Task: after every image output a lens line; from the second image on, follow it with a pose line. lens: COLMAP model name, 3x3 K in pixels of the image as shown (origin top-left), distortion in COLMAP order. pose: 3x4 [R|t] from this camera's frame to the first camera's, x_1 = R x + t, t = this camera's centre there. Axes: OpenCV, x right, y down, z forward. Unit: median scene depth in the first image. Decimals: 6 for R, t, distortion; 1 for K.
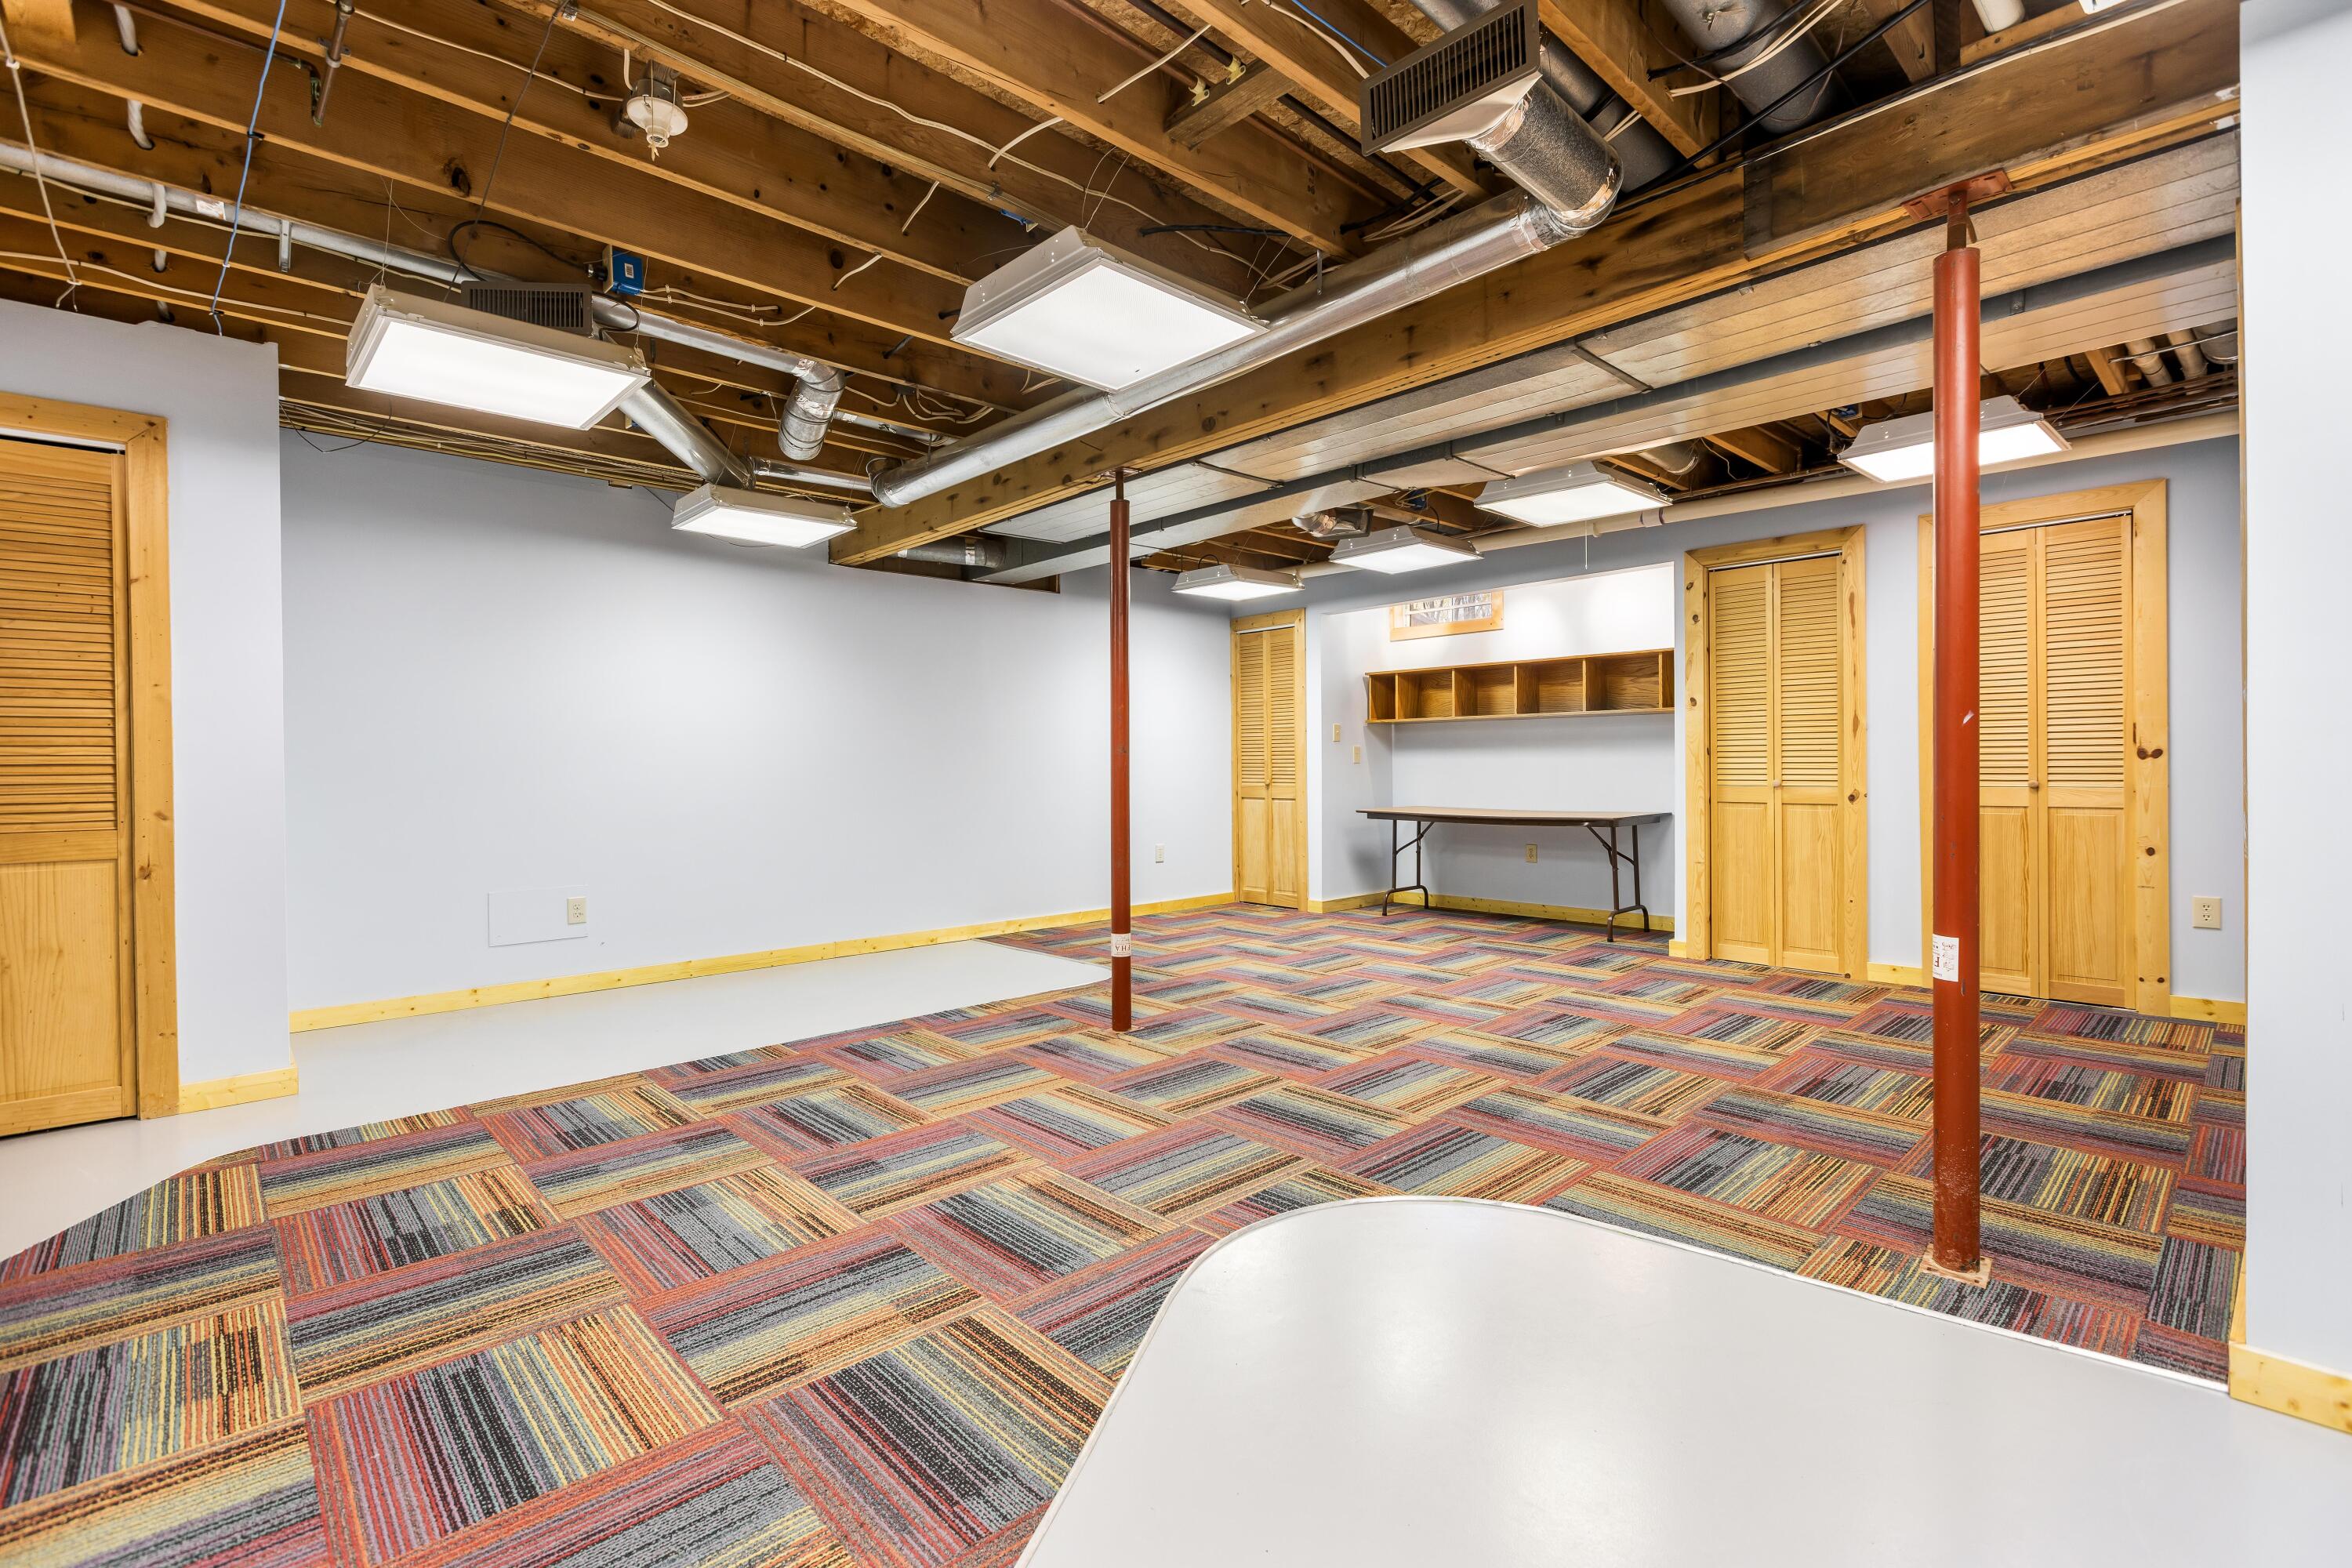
lens RADIAL K [[1054.8, 0, 1159.3], [0, 1054.8, 774.0], [0, 0, 1]] dist [0.001245, -0.001594]
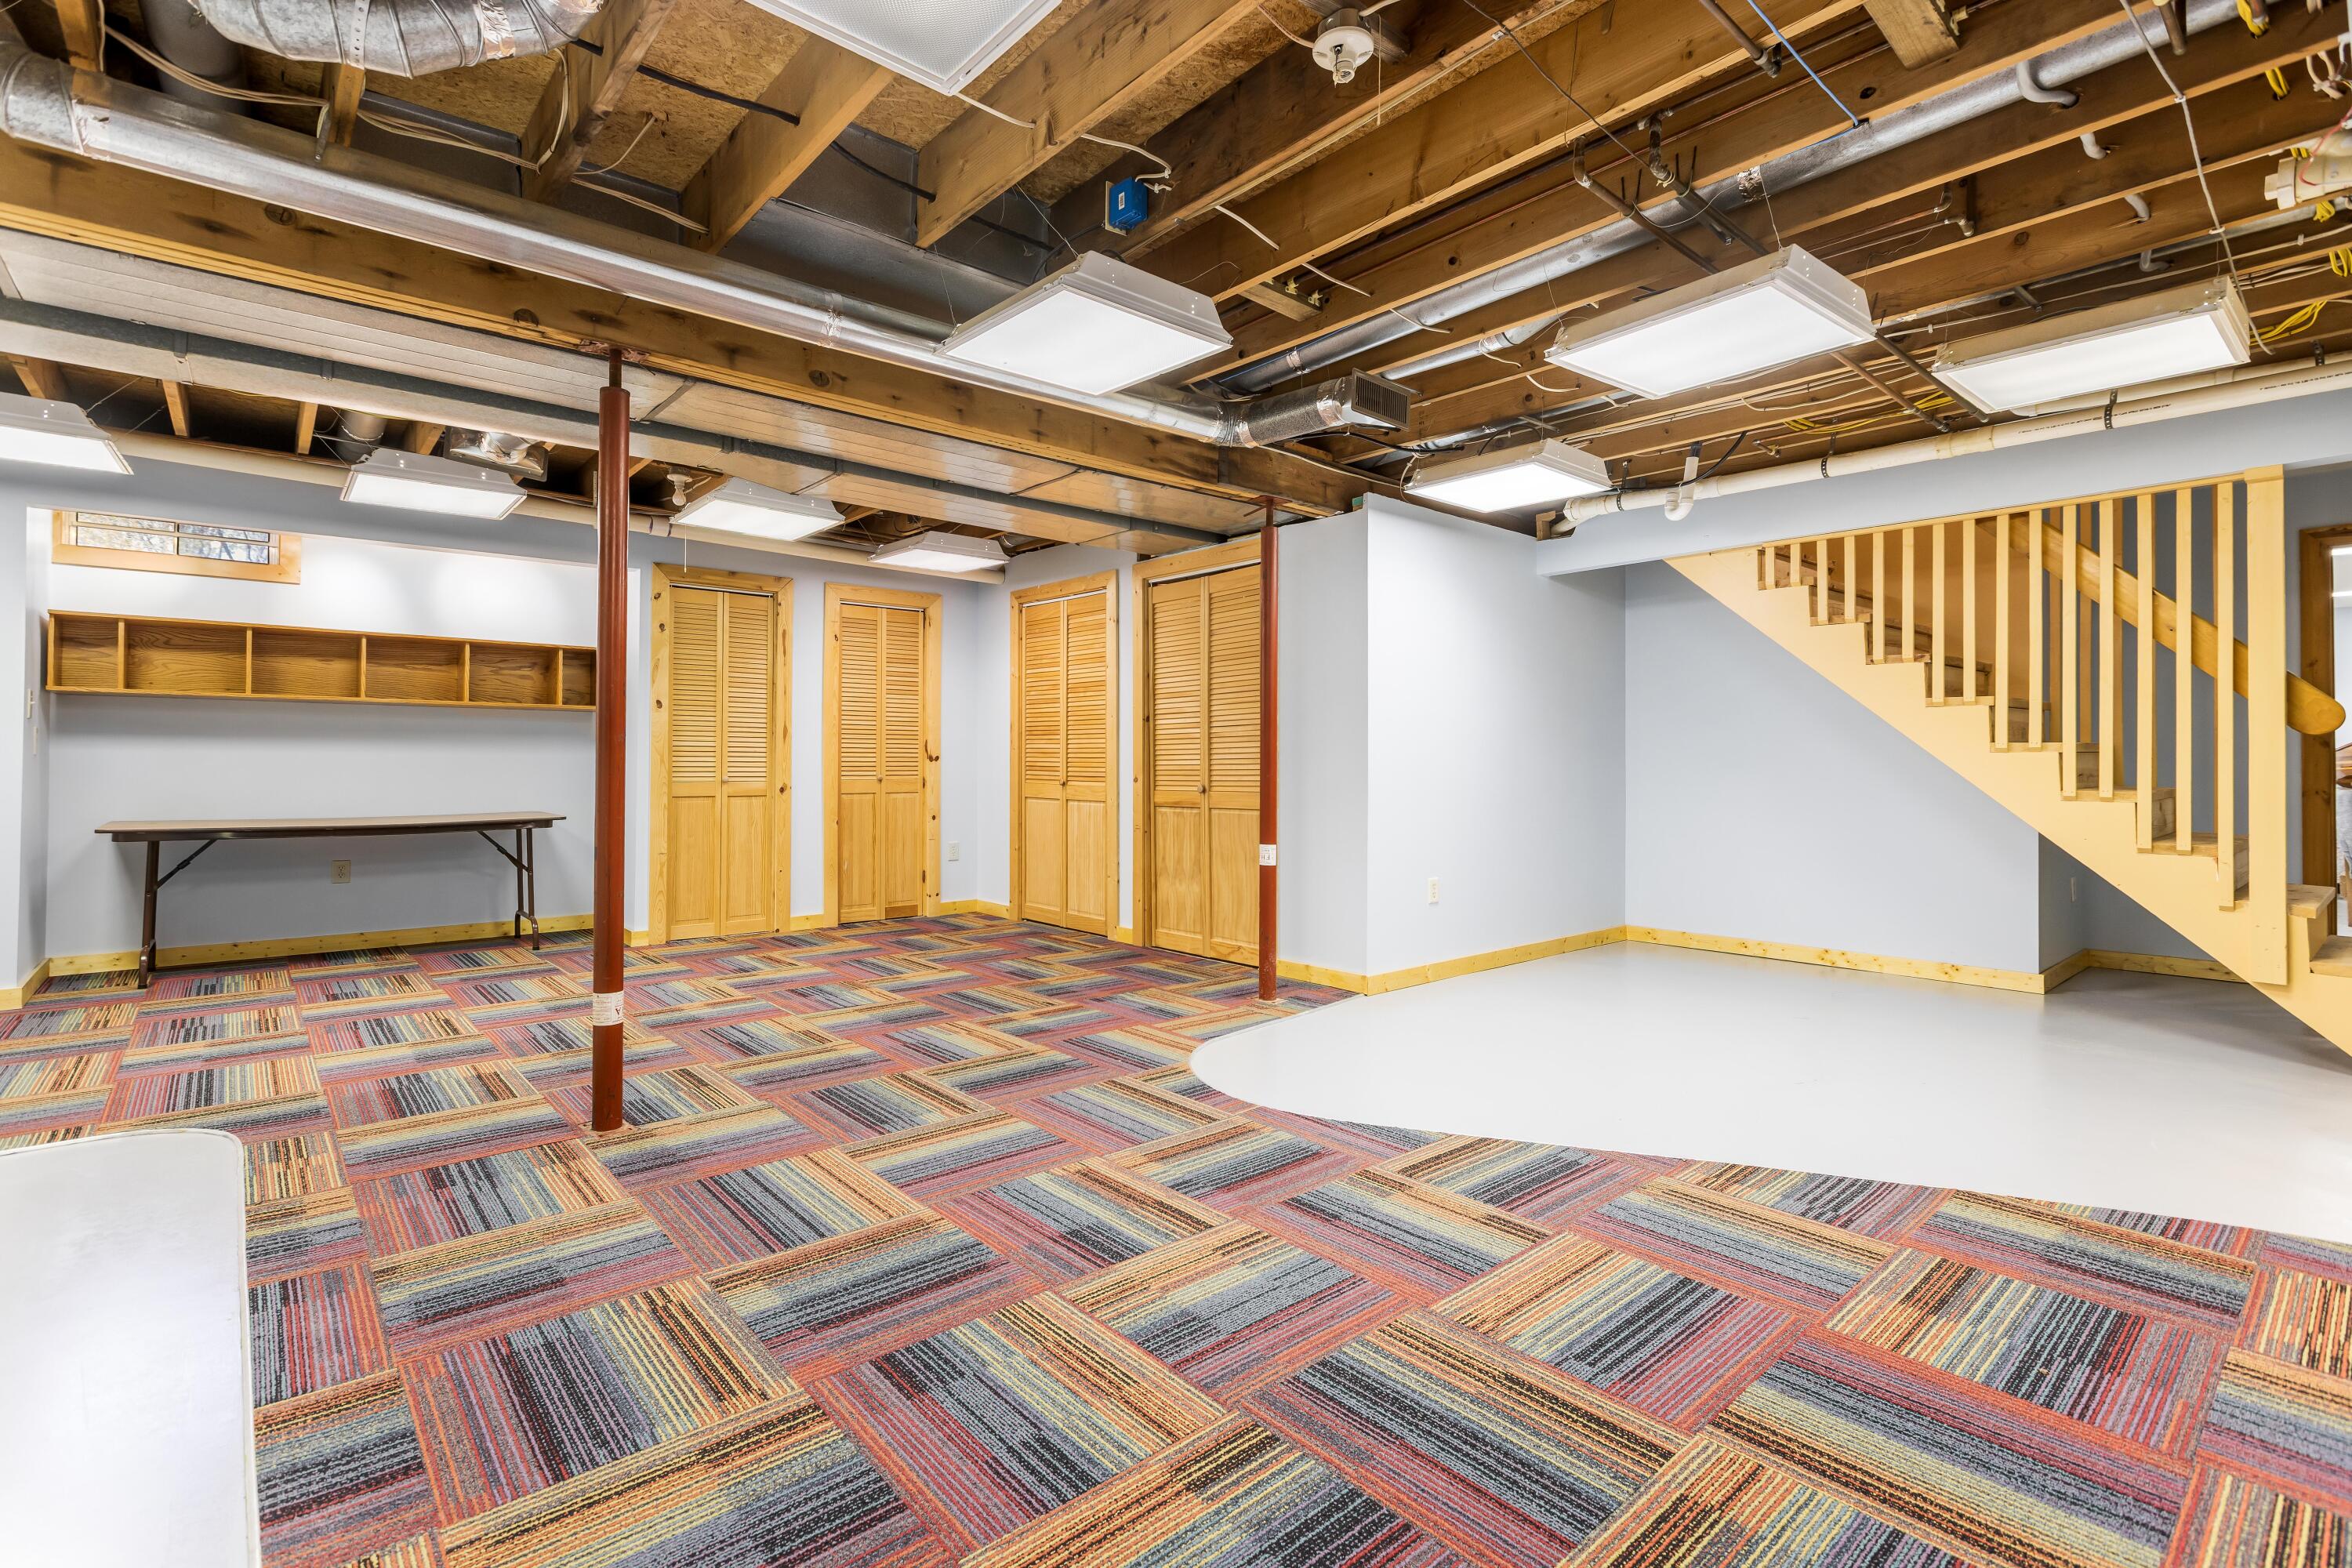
lens RADIAL K [[1061.5, 0, 1167.4], [0, 1061.5, 755.7], [0, 0, 1]] dist [0.001396, -0.000028]
pose [[0.033906, 0.016132, 0.999295, -1.130105], [0.002700, 0.999865, -0.016233, 0.006211], [-0.999421, 0.003248, 0.033858, 0.909508]]
